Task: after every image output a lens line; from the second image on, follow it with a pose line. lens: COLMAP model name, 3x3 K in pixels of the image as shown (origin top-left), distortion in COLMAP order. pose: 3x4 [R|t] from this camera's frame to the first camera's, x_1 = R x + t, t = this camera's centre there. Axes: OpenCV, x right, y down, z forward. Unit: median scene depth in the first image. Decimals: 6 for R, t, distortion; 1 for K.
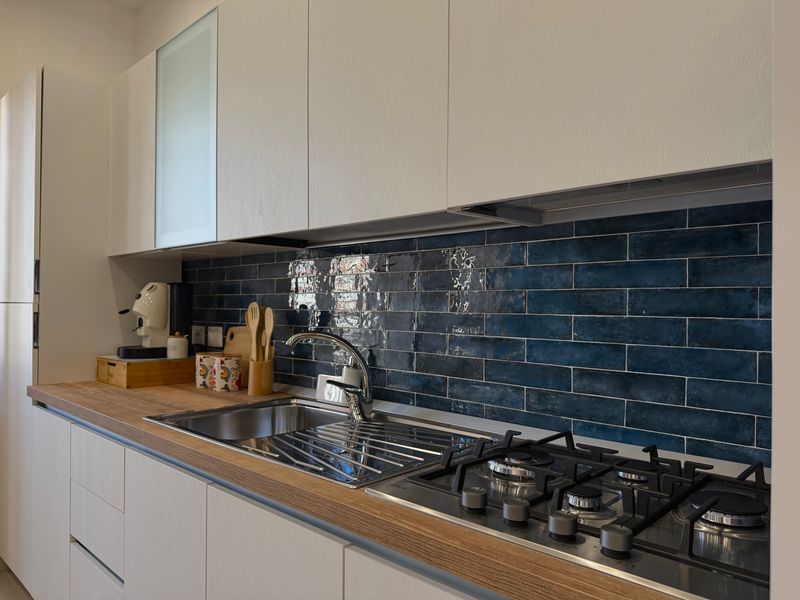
lens RADIAL K [[564.5, 0, 400.0], [0, 564.5, 300.0], [0, 0, 1]] dist [0.103946, -0.149676]
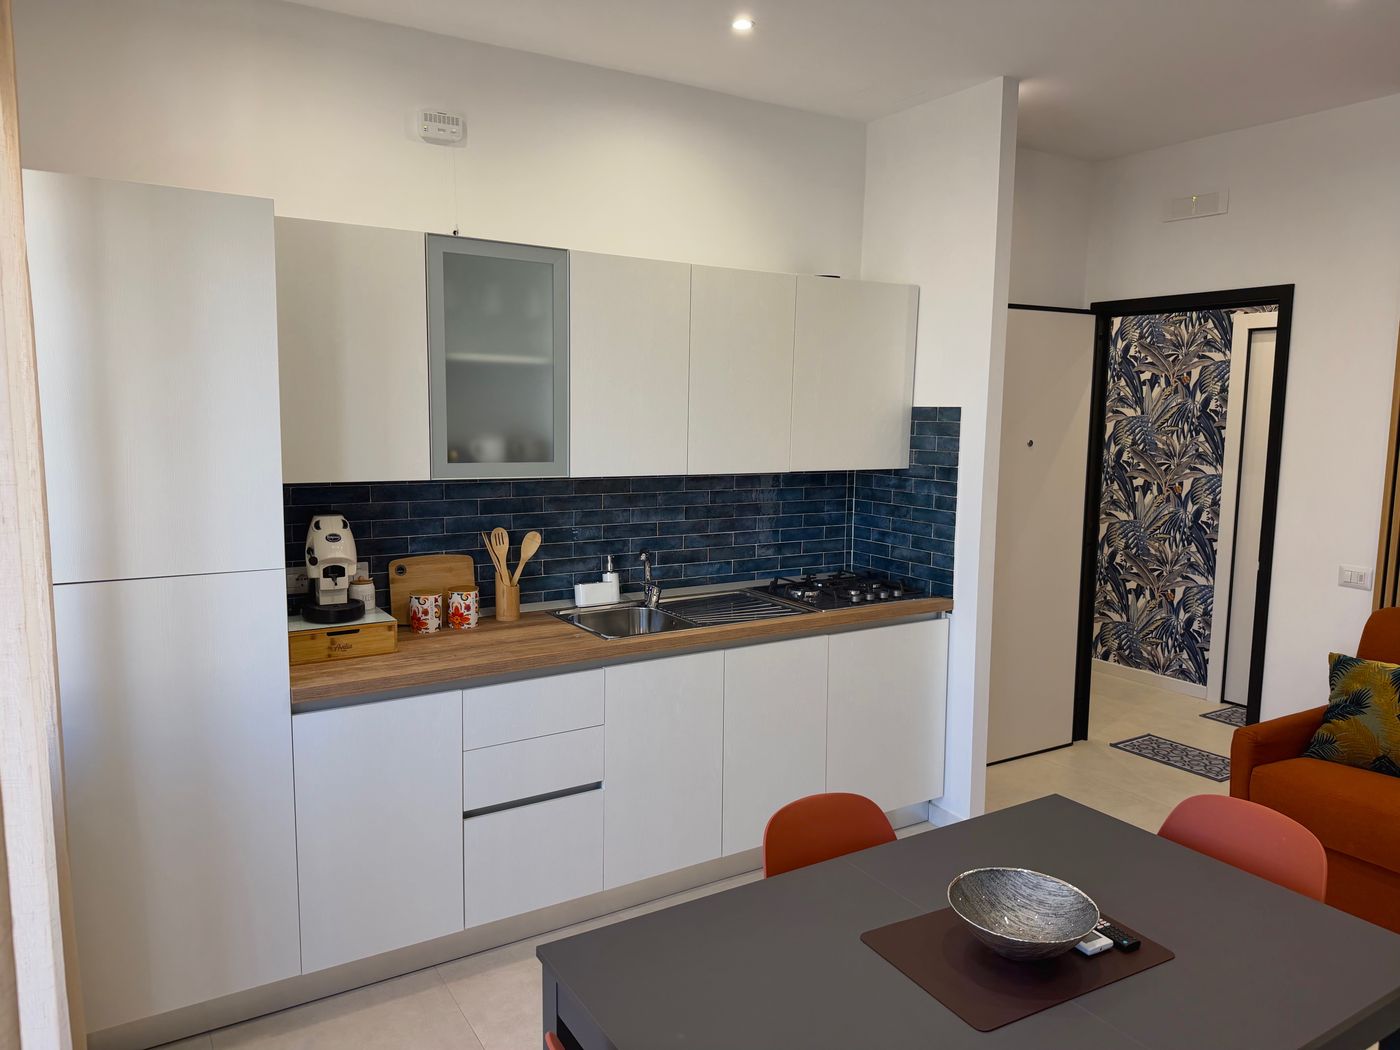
lens RADIAL K [[987.9, 0, 700.0], [0, 987.9, 525.0], [0, 0, 1]] dist [0.103946, -0.149676]
pose [[0.236706, -0.123152, 0.963745, -1.811498], [-0.025742, 0.990791, 0.132930, -0.235123], [-0.971240, -0.056274, 0.231356, 0.282655]]
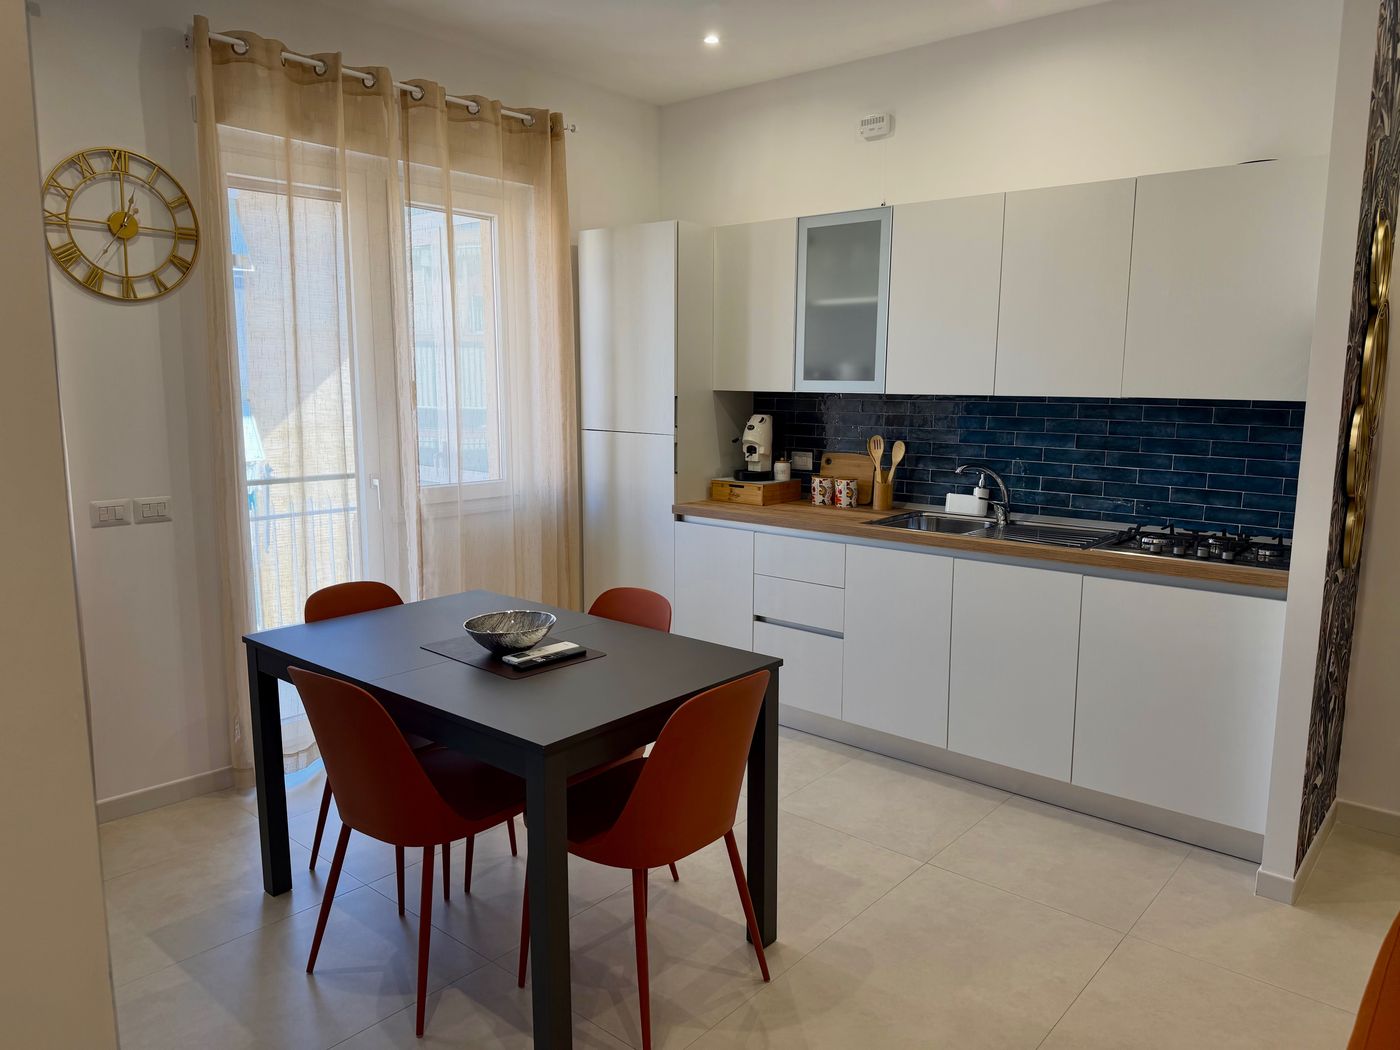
lens RADIAL K [[987.9, 0, 700.0], [0, 987.9, 525.0], [0, 0, 1]] dist [0.103946, -0.149676]
pose [[0.998063, -0.011498, 0.061148, -0.779130], [0.001451, 0.986811, 0.161870, -0.153496], [-0.062202, -0.161467, 0.984916, -1.125017]]
